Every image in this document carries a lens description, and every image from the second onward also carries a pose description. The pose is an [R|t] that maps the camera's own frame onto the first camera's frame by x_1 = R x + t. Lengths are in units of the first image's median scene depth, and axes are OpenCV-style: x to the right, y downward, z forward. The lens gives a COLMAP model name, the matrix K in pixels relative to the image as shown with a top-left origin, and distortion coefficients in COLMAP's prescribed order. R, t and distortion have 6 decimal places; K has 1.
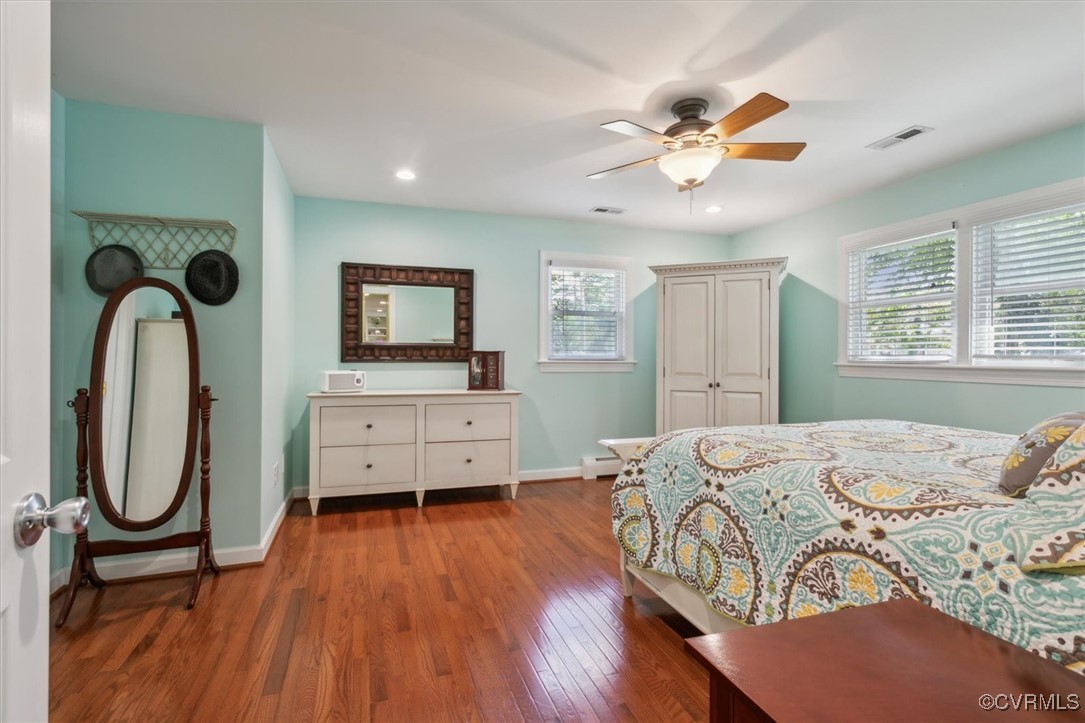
lens RADIAL K [[522.0, 0, 535.6], [0, 522.0, 352.0], [0, 0, 1]] dist [-0.000869, 0.000975]
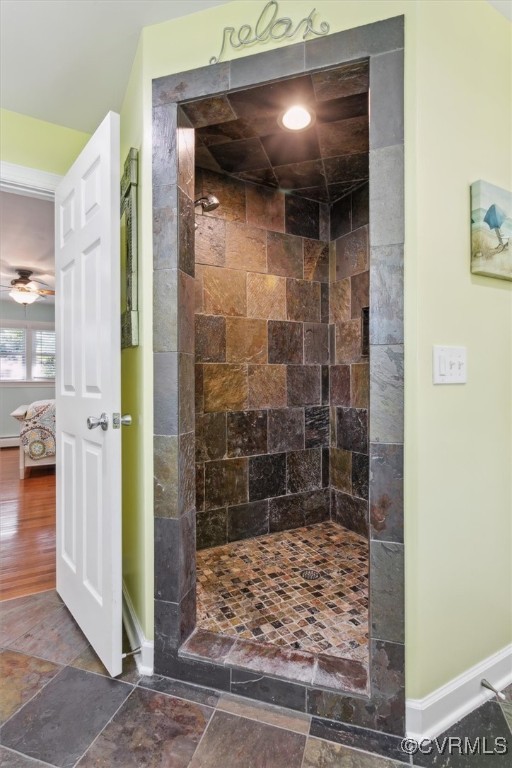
lens RADIAL K [[369.5, 0, 255.6], [0, 369.5, 382.9], [0, 0, 1]] dist [-0.000869, 0.000975]
pose [[-0.185851, -0.005259, 0.982564, -1.965895], [-0.003099, 0.999984, 0.004766, 0.032617], [-0.982573, -0.002159, -0.185865, 0.334060]]
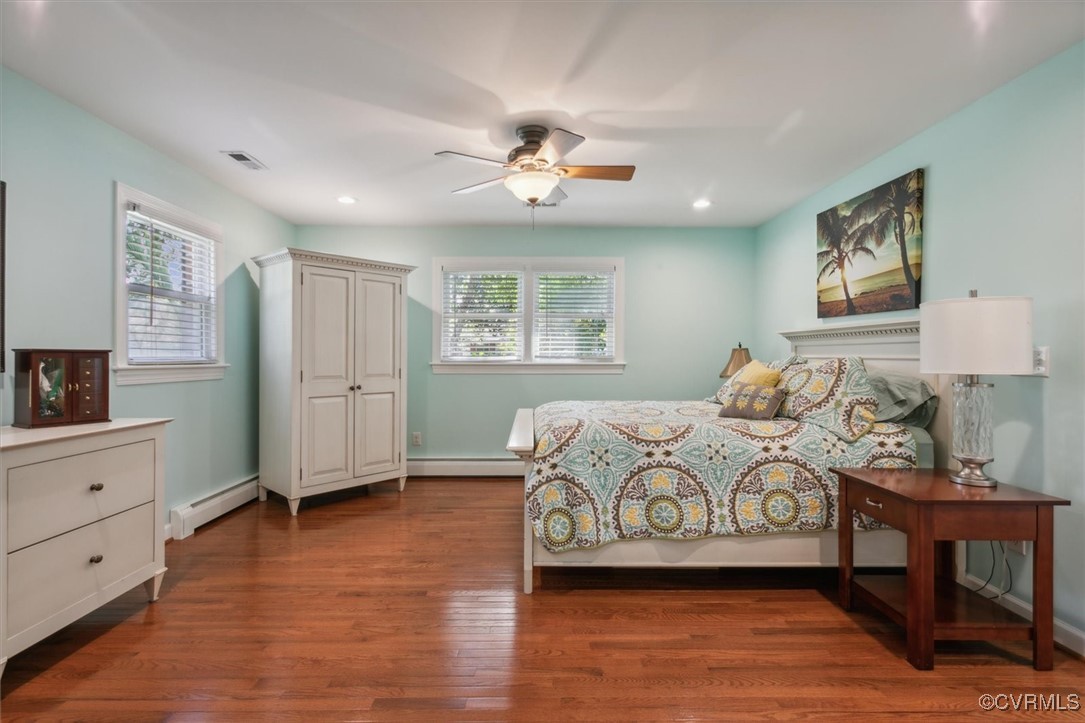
lens RADIAL K [[522.0, 0, 539.5], [0, 522.0, 358.4], [0, 0, 1]] dist [-0.000869, 0.000975]
pose [[0.301529, -0.007357, 0.953429, -0.941667], [-0.006121, 0.999935, 0.009651, -0.002593], [-0.953437, -0.008746, 0.301464, 0.808046]]
